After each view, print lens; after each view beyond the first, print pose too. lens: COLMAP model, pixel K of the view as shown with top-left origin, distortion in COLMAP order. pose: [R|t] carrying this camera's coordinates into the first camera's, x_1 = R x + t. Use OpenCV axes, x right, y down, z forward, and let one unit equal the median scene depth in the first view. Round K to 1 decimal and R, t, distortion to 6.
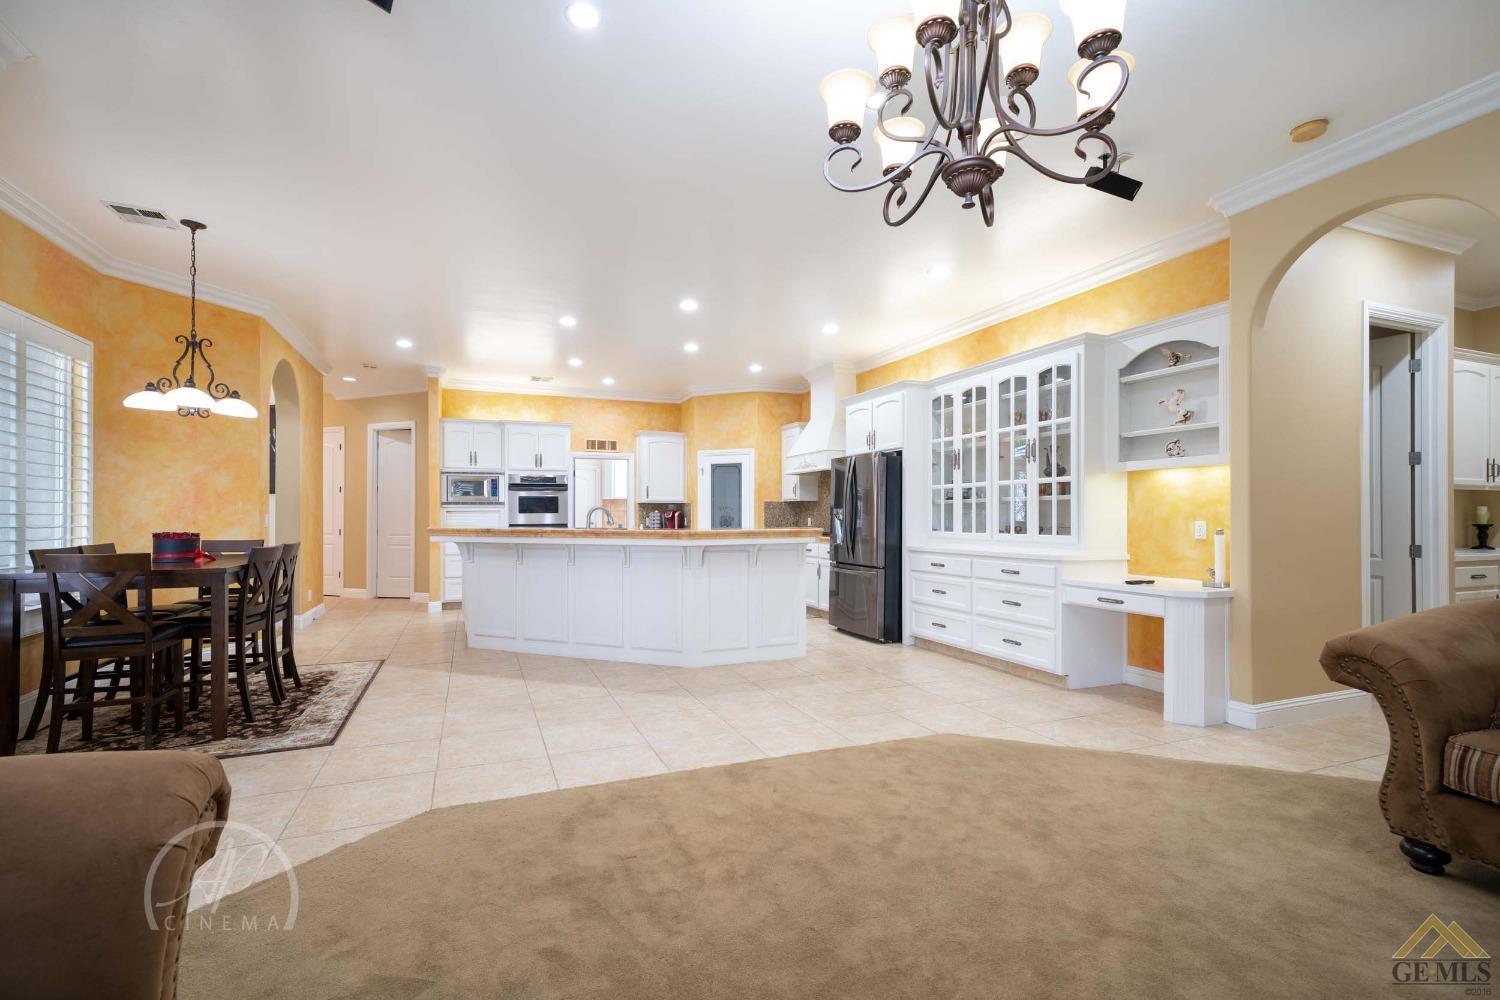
lens RADIAL K [[668.4, 0, 748.8], [0, 668.4, 508.9], [0, 0, 1]] dist [0.003757, 0.000346]
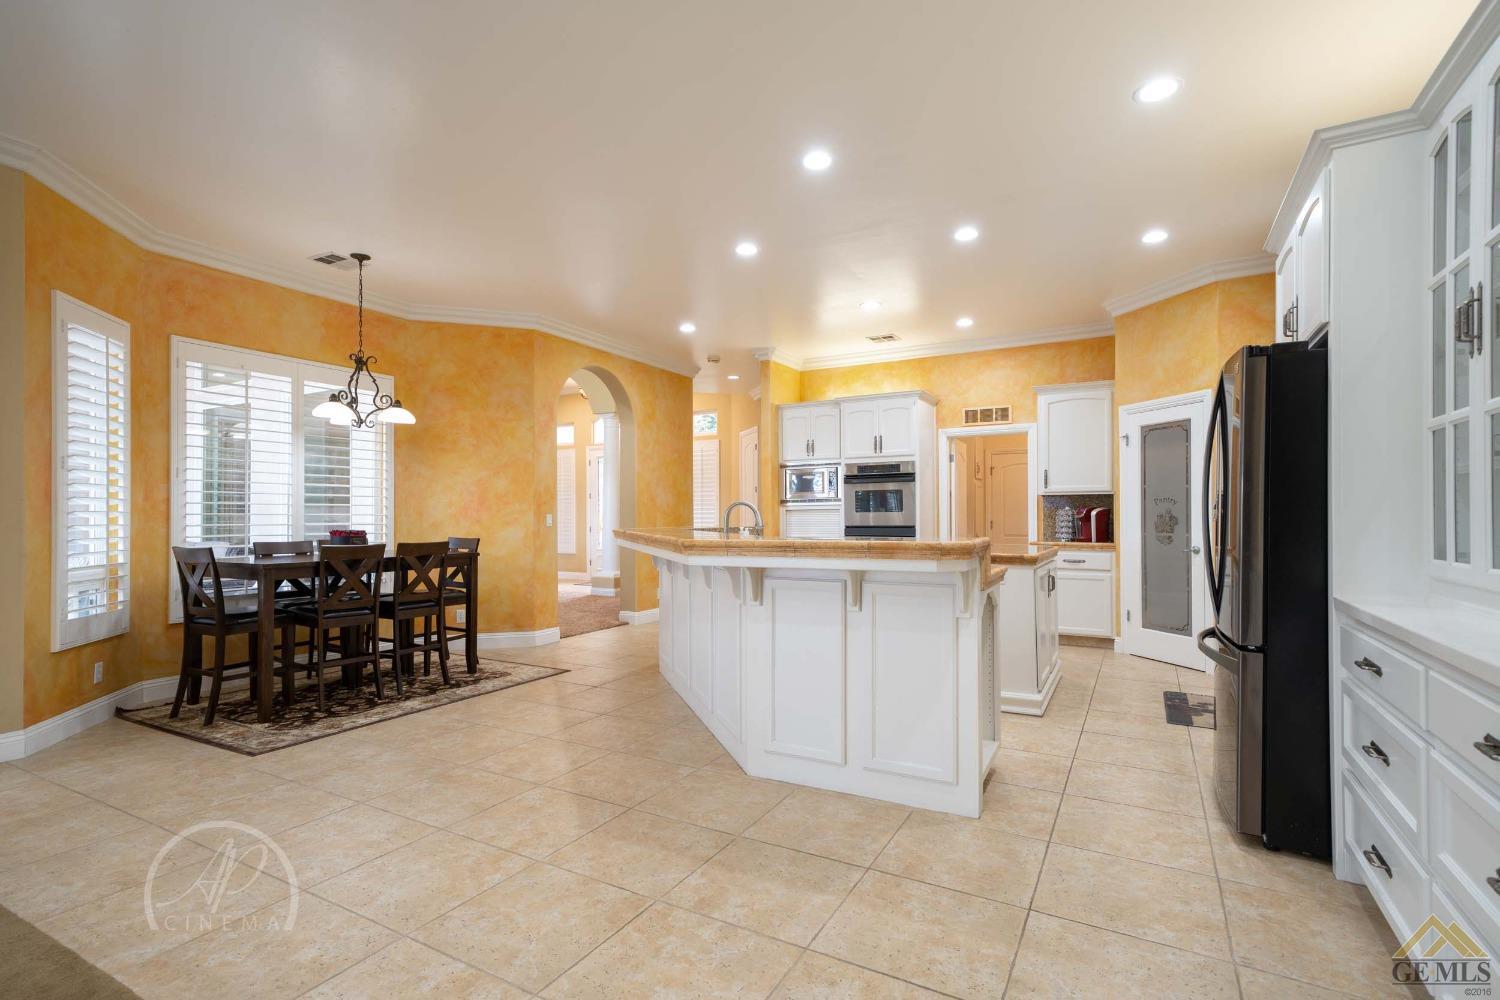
lens RADIAL K [[713.6, 0, 745.8], [0, 713.6, 510.0], [0, 0, 1]] dist [0.013408, 0.000065]
pose [[0.612590, -0.007770, -0.790363, 0.397822], [0.010269, 0.999946, -0.001871, 0.007127], [0.790334, -0.006970, 0.612636, 0.596939]]
